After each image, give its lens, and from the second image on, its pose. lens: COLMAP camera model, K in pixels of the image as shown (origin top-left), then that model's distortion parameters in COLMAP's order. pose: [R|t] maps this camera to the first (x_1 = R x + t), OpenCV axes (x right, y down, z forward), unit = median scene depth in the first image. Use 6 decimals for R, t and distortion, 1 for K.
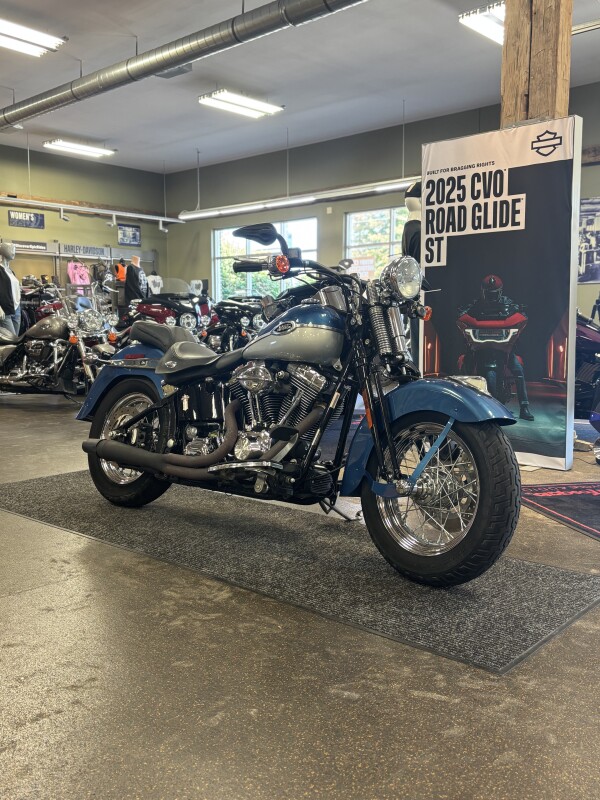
lens RADIAL K [[750.7, 0, 295.8], [0, 750.7, 401.8], [0, 0, 1]] dist [-0.022309, 0.000000]
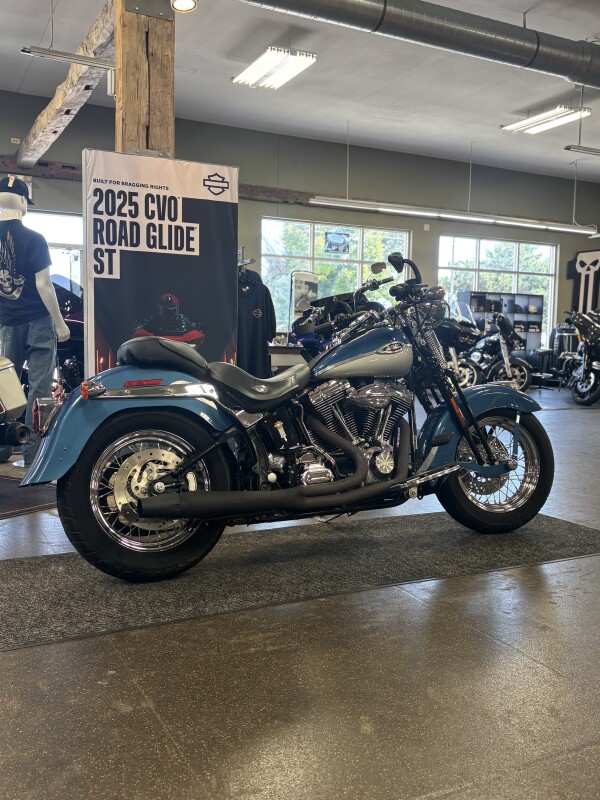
lens RADIAL K [[750.7, 0, 296.3], [0, 750.7, 399.0], [0, 0, 1]] dist [-0.022309, 0.000000]
pose [[0.353034, -0.061096, 0.933613, -0.671931], [0.072830, 0.996632, 0.037681, -0.046191], [-0.932771, 0.054693, 0.356295, 0.454436]]
